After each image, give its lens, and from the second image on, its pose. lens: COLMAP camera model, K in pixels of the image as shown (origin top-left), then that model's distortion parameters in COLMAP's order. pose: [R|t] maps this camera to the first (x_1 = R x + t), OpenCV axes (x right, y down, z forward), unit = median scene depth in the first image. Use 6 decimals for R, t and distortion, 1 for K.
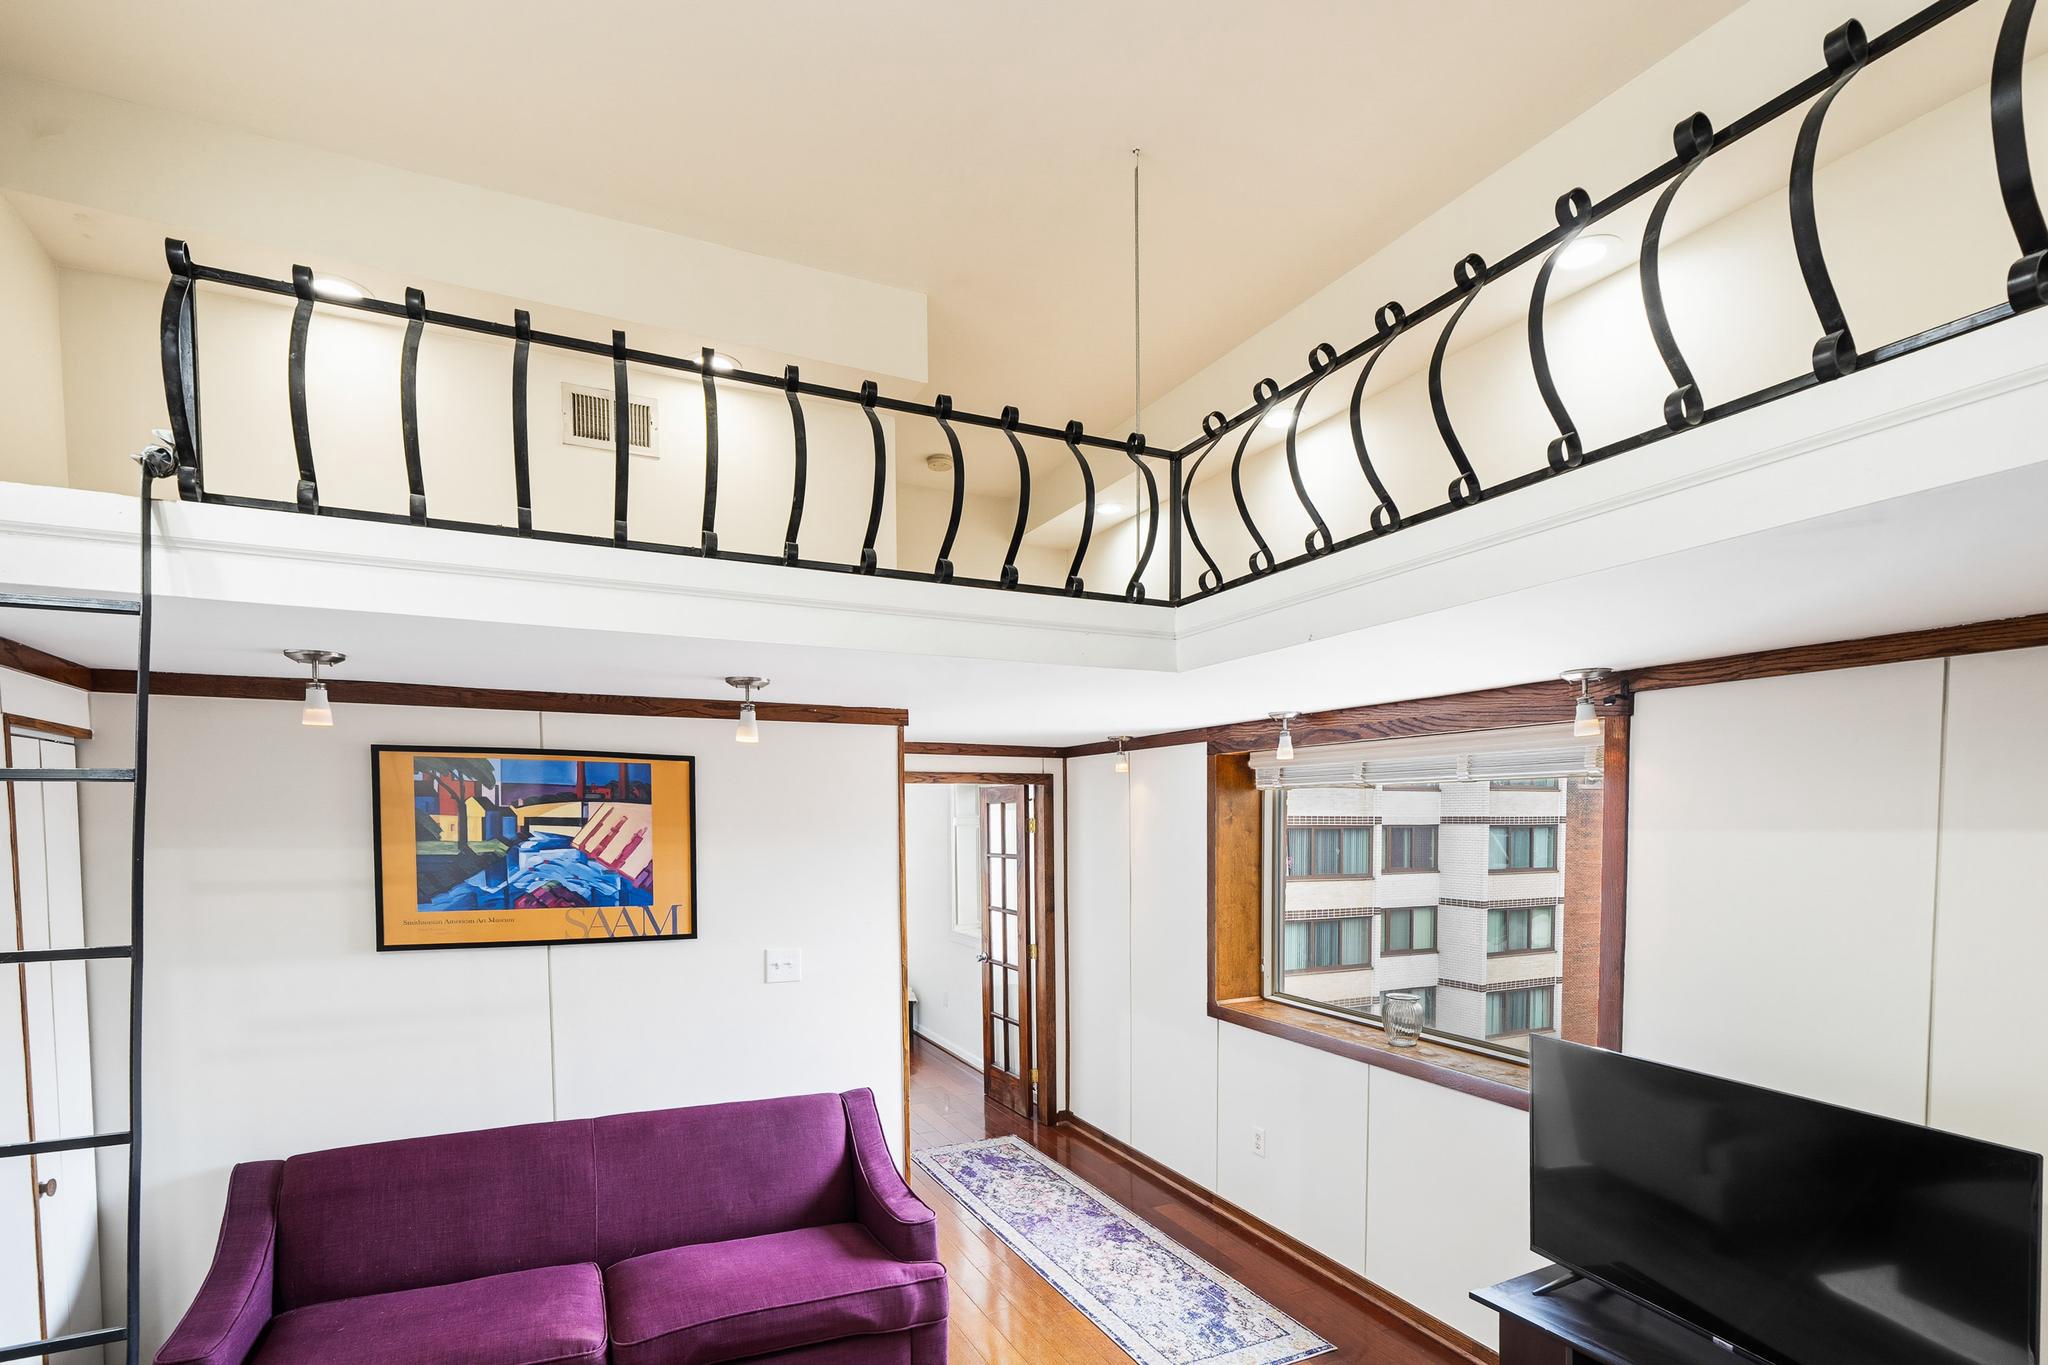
lens RADIAL K [[965.3, 0, 994.9], [0, 965.3, 853.6], [0, 0, 1]] dist [-0.002182, -0.001180]
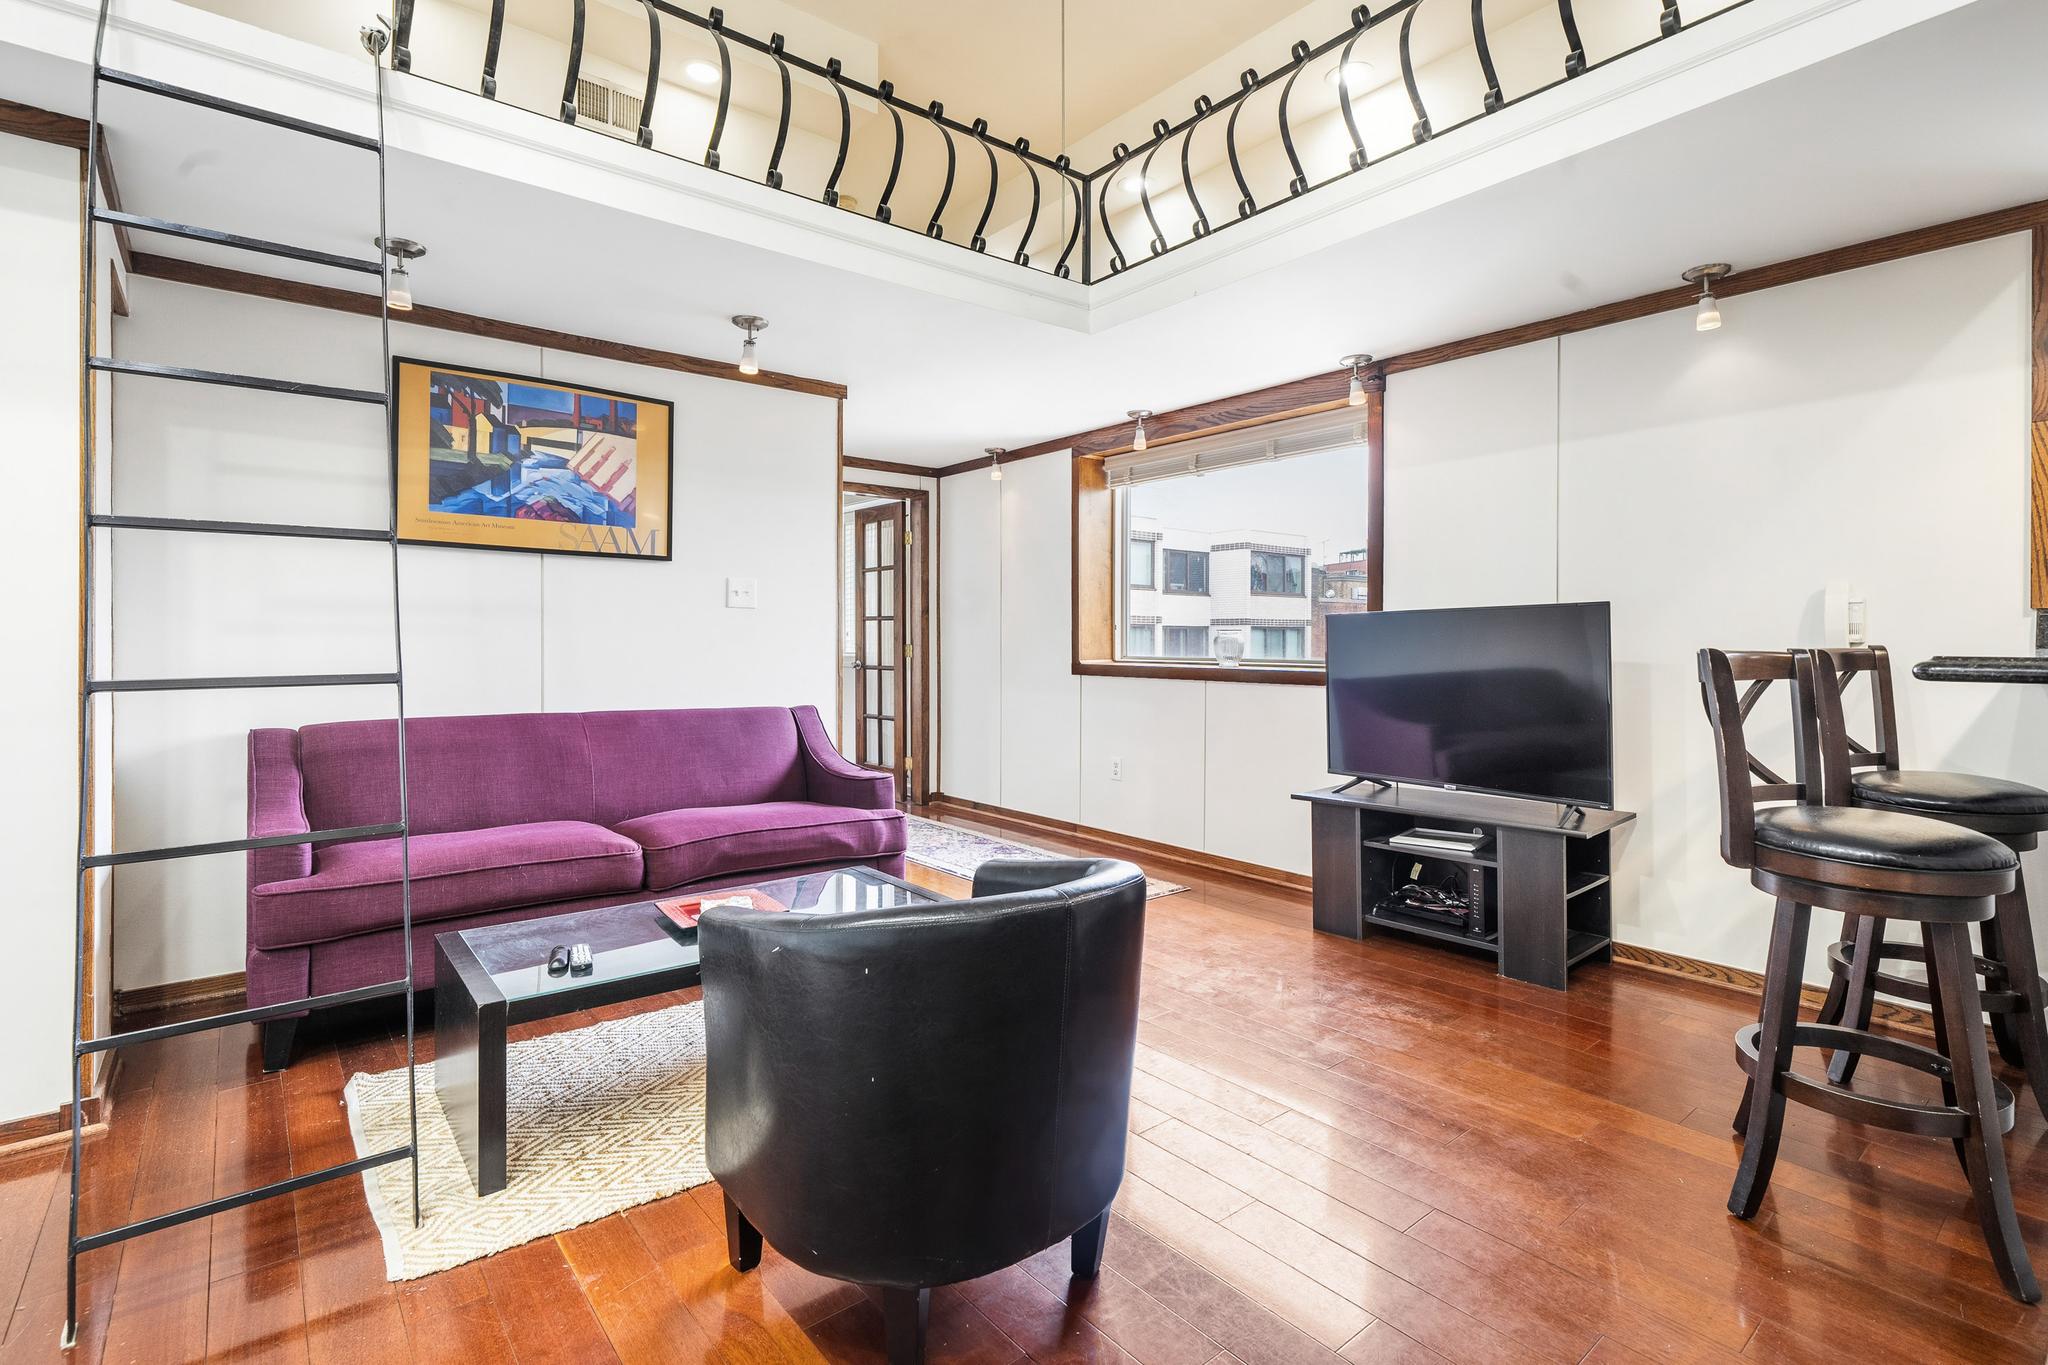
lens RADIAL K [[960.9, 0, 1023.6], [0, 960.9, 640.5], [0, 0, 1]] dist [-0.003970, 0.000490]
pose [[0.969398, 0.001996, 0.245485, -0.193542], [0.007275, 0.999294, -0.036853, 0.242050], [-0.245386, 0.037512, 0.968700, -0.223549]]
